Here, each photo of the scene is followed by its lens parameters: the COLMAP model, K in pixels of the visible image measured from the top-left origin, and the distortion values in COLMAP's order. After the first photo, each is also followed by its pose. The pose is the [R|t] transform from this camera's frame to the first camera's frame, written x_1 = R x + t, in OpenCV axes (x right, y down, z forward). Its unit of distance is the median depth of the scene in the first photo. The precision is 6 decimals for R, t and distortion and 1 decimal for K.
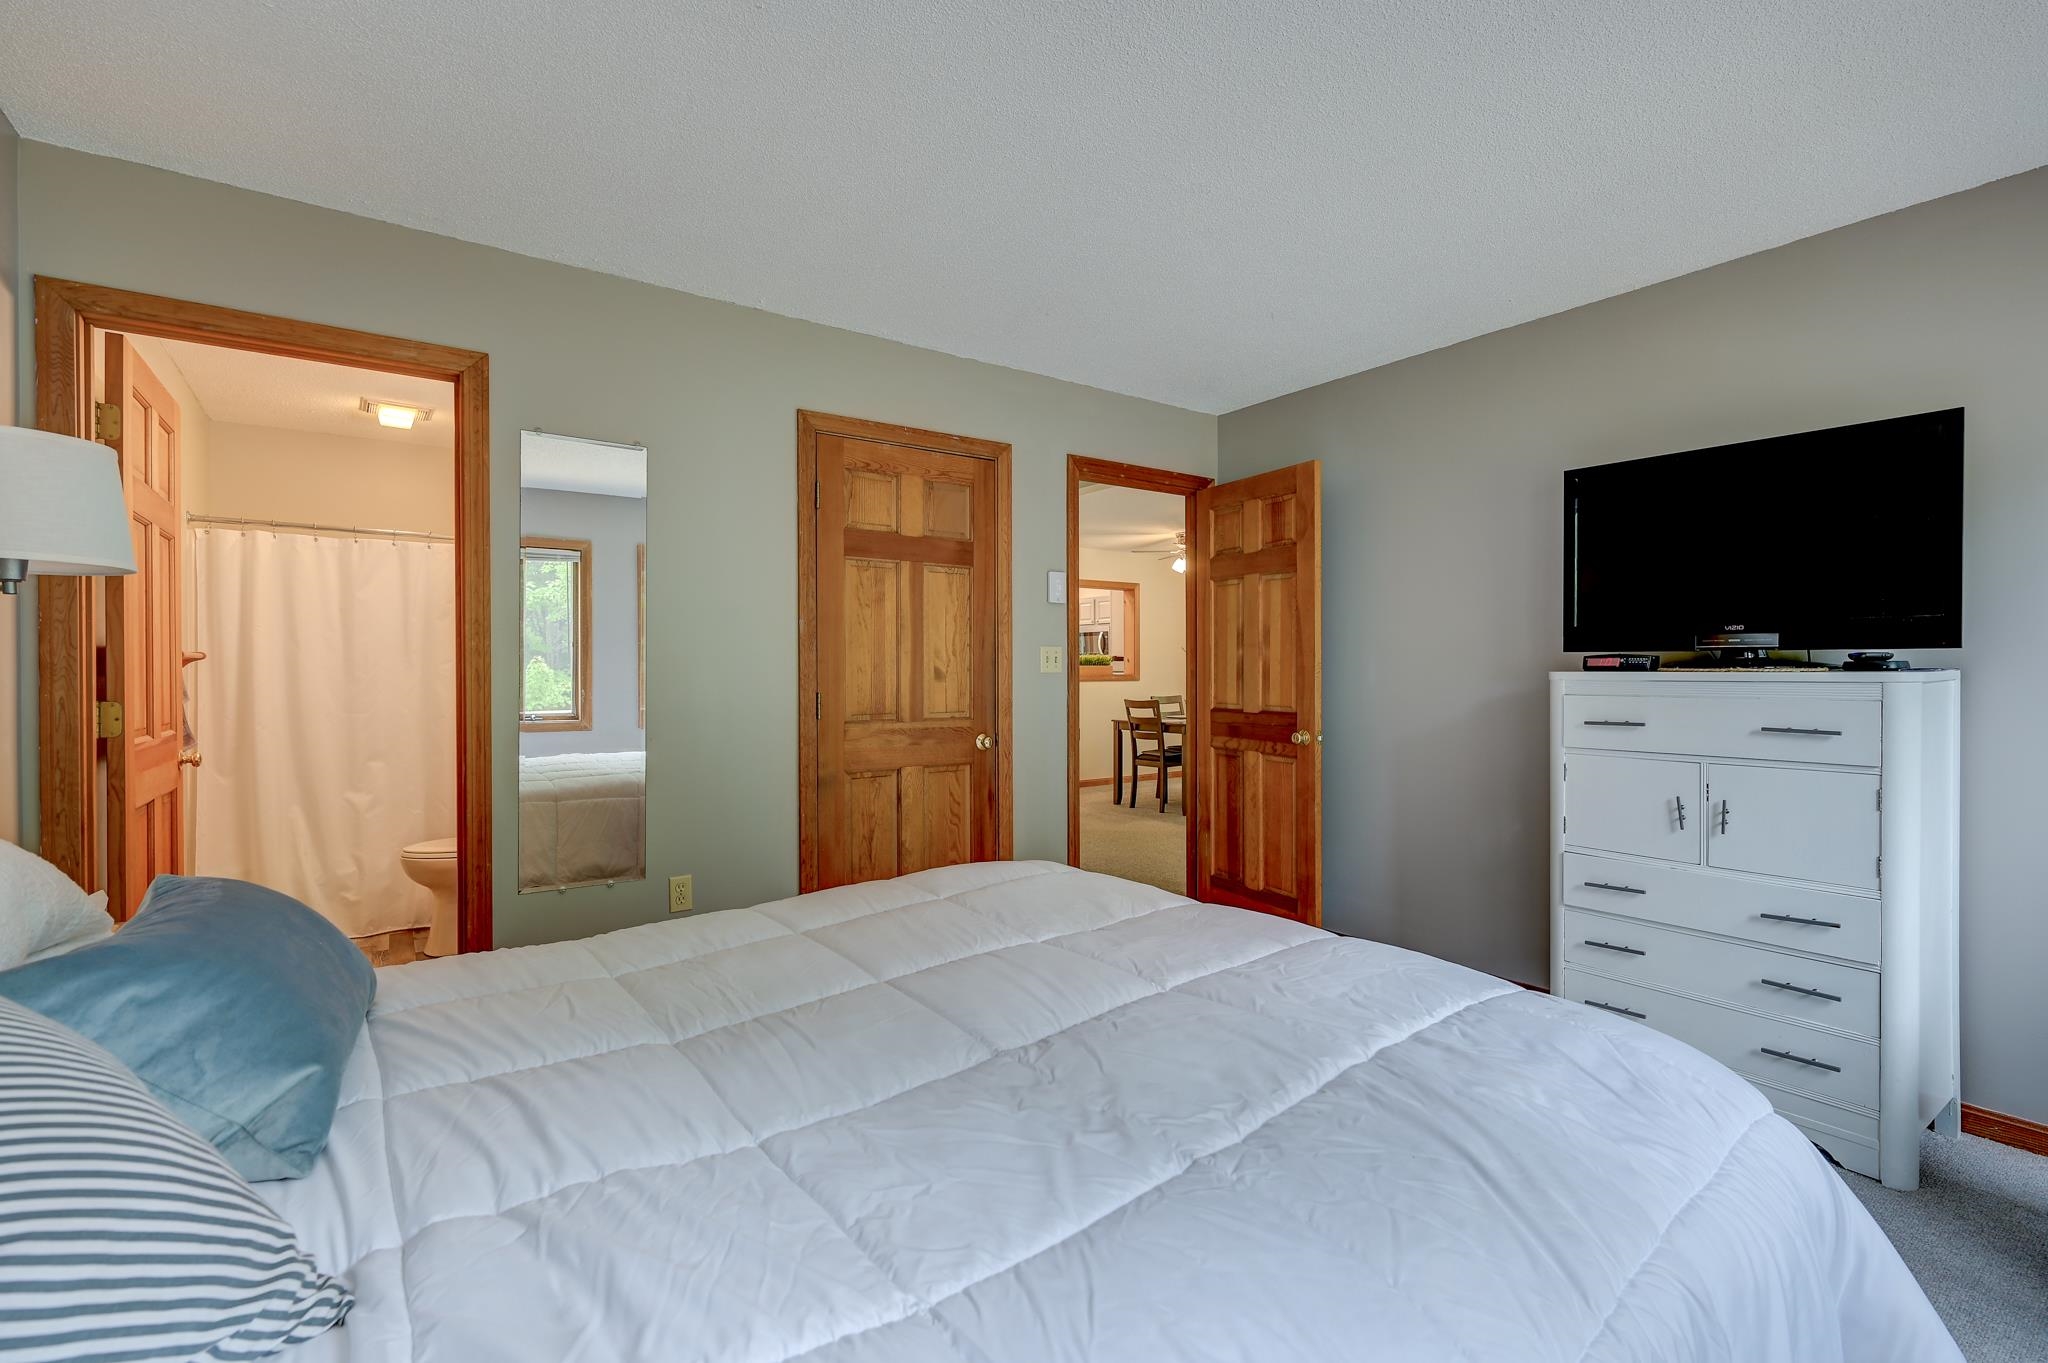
lens RADIAL K [[908.0, 0, 1029.3], [0, 908.0, 672.3], [0, 0, 1]] dist [0.000443, 0.001081]
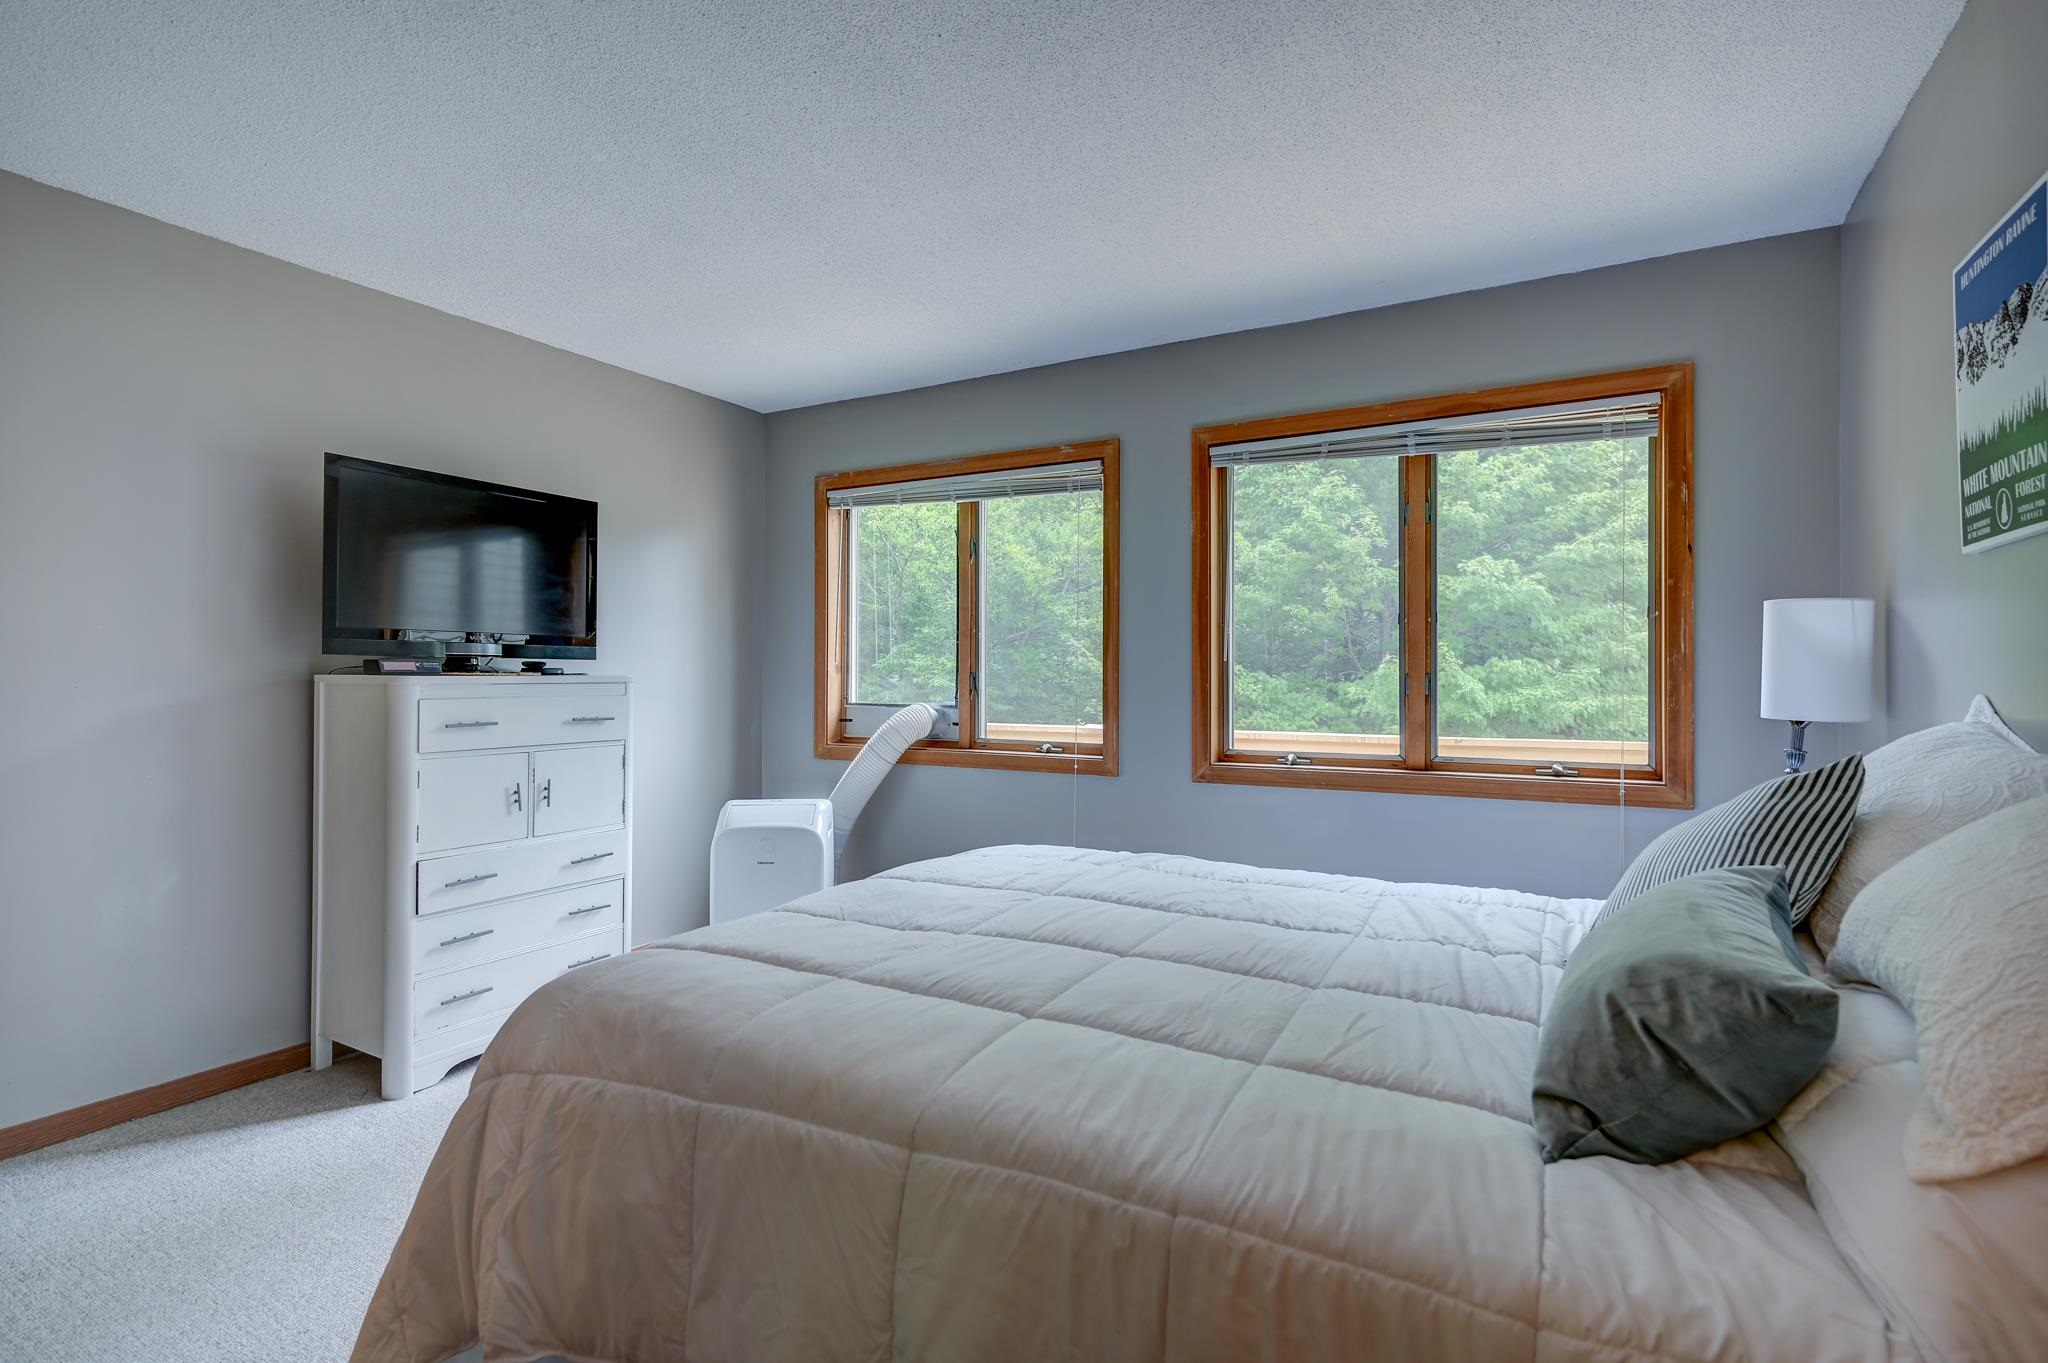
lens RADIAL K [[976.8, 0, 1027.6], [0, 976.8, 671.6], [0, 0, 1]] dist [0.001152, 0.000099]
pose [[-0.428178, 0.002691, 0.903691, -0.489183], [0.005030, 0.999987, -0.000594, -0.001182], [-0.903681, 0.004291, -0.428186, 0.666027]]
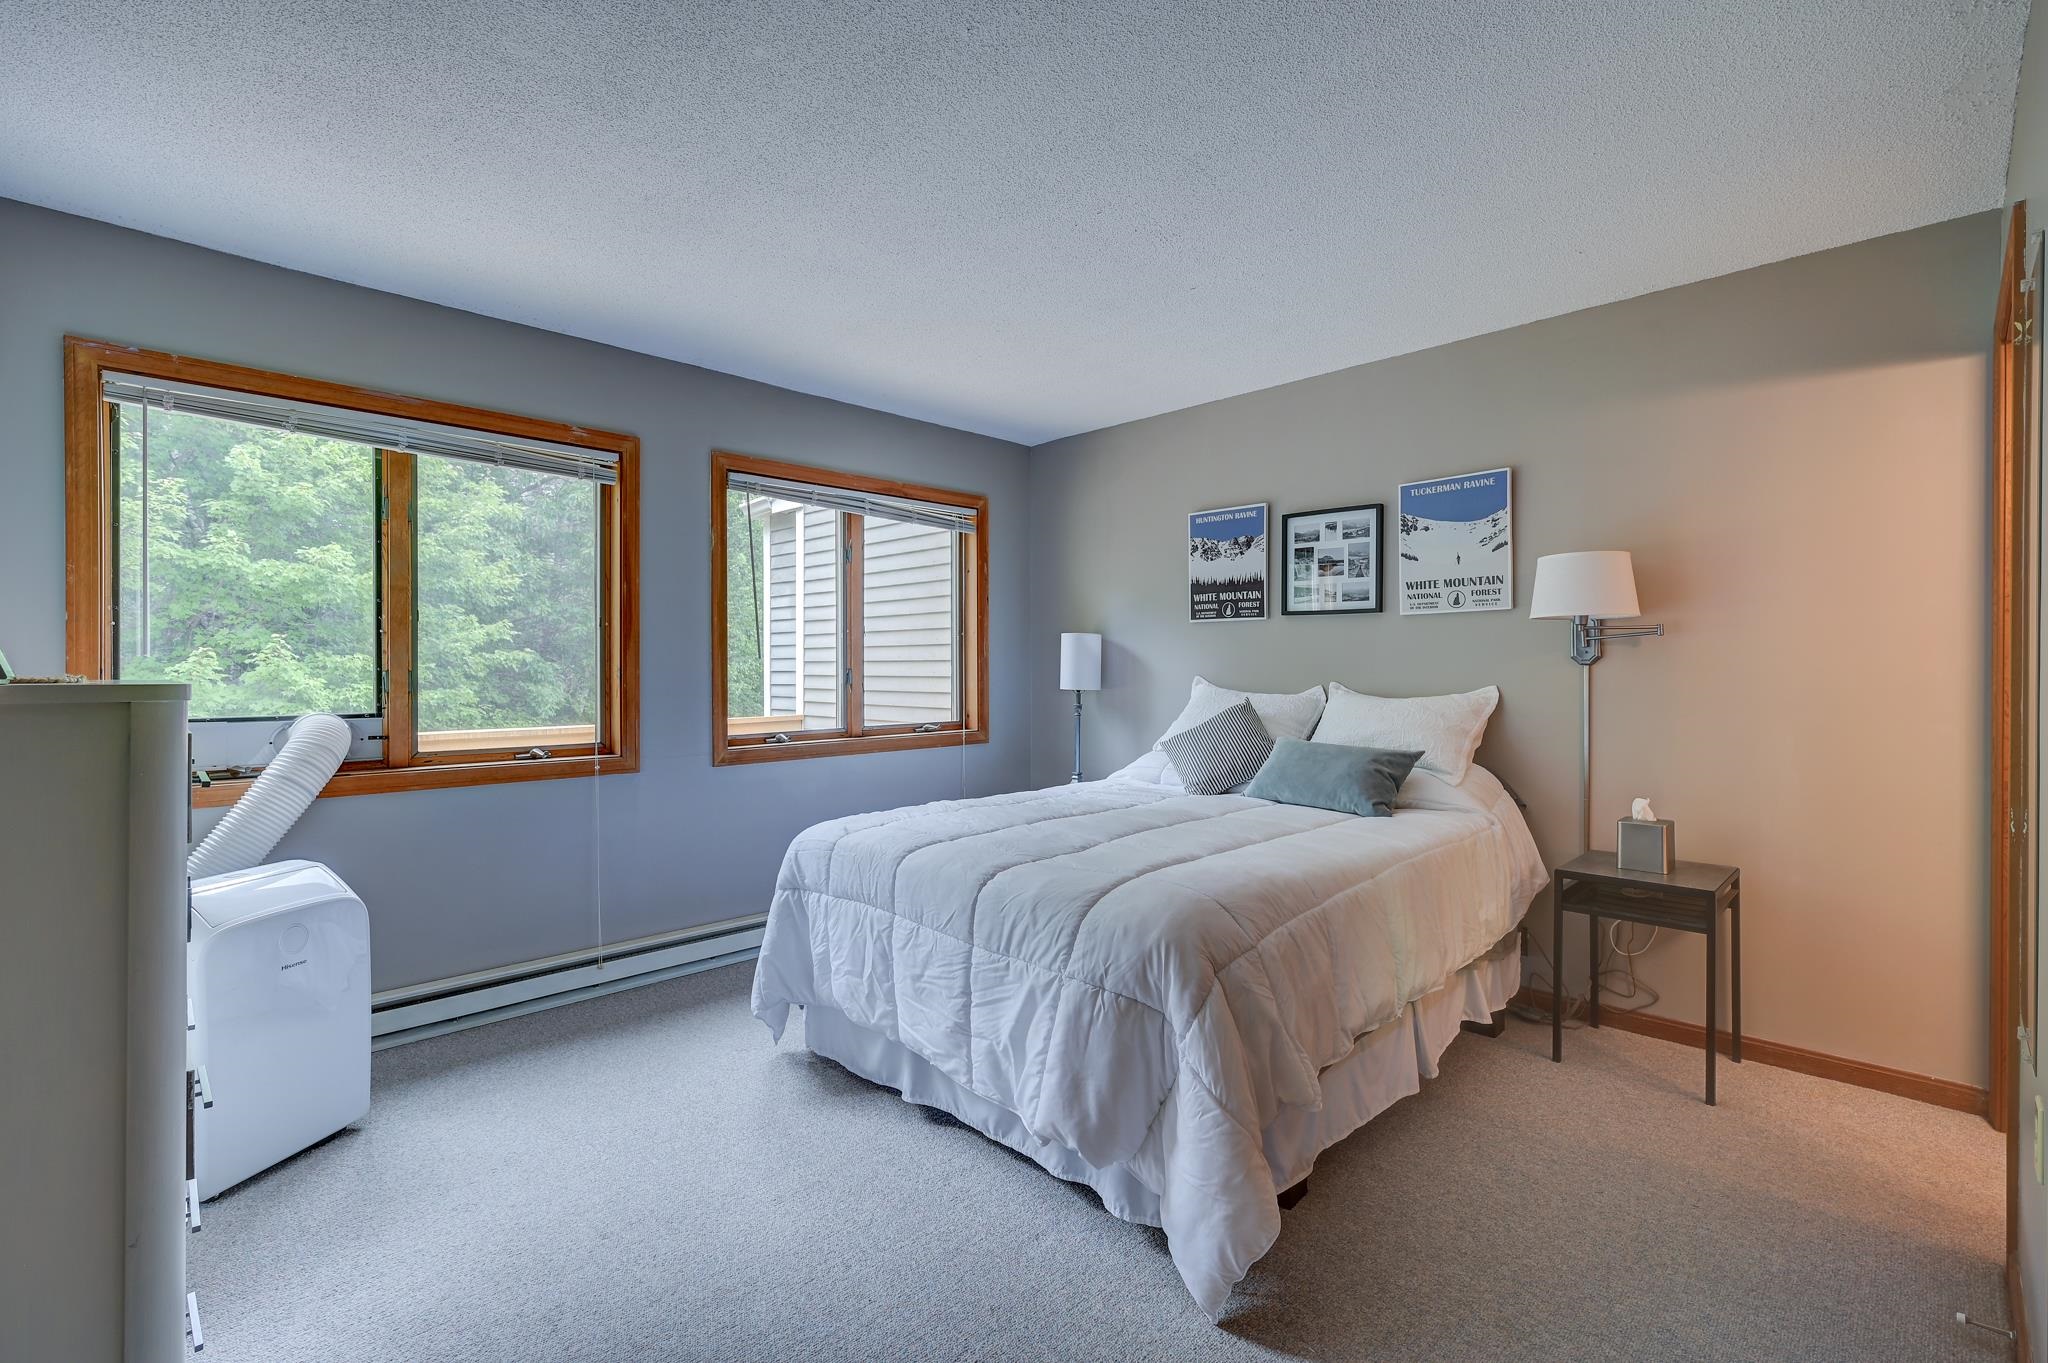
lens RADIAL K [[908.0, 0, 1029.3], [0, 908.0, 672.3], [0, 0, 1]] dist [0.000443, 0.001081]
pose [[-0.984552, 0.005406, -0.175007, 0.202015], [0.003194, 0.999911, 0.012917, -0.008718], [0.175062, 0.012158, -0.984482, 1.198151]]
